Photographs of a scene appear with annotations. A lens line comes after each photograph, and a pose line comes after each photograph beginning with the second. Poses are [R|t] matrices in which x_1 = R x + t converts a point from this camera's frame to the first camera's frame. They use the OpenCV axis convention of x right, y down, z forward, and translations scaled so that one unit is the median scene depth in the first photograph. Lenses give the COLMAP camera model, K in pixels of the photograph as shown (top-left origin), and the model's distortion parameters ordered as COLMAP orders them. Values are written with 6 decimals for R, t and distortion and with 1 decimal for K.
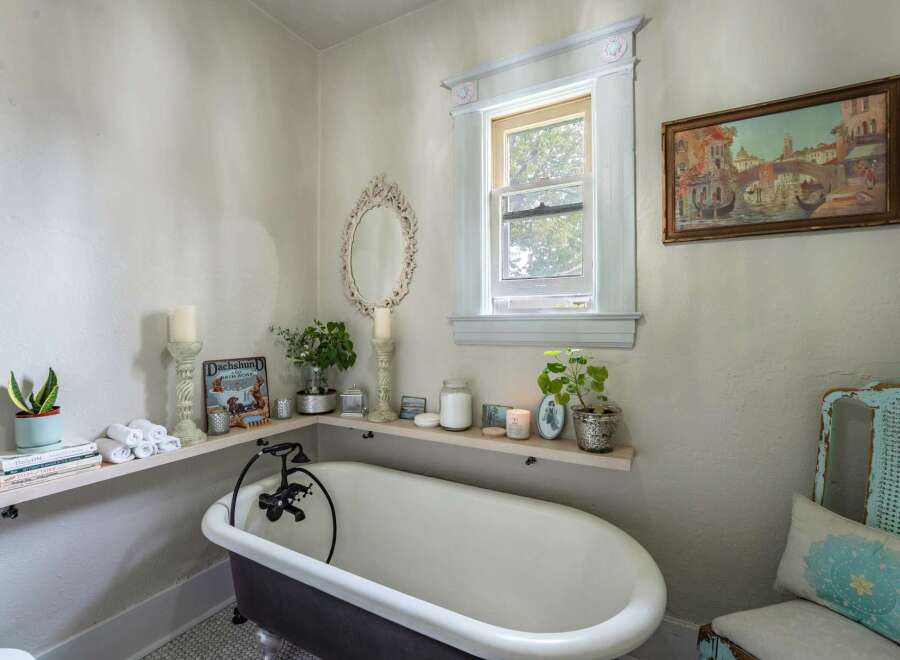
lens RADIAL K [[428.7, 0, 450.0], [0, 428.7, 330.0], [0, 0, 1]] dist [-0.022227, -0.000293]
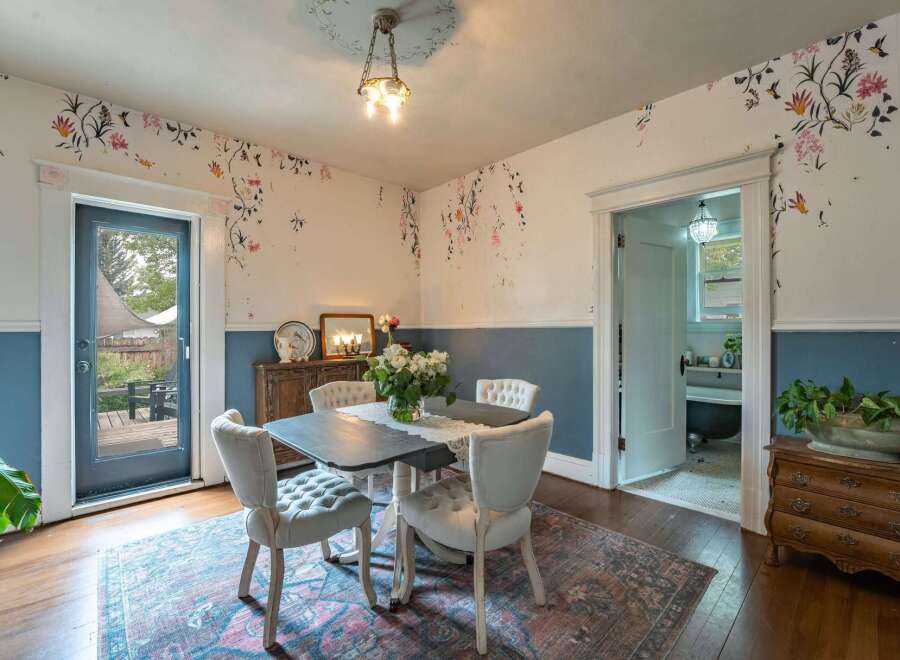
lens RADIAL K [[408.1, 0, 474.3], [0, 408.1, 331.8], [0, 0, 1]] dist [-0.012959, 0.000027]
pose [[0.966231, -0.000189, -0.257676, -0.744947], [-0.002788, 0.999934, -0.011188, 0.071477], [0.257661, 0.011528, 0.966167, -2.158823]]
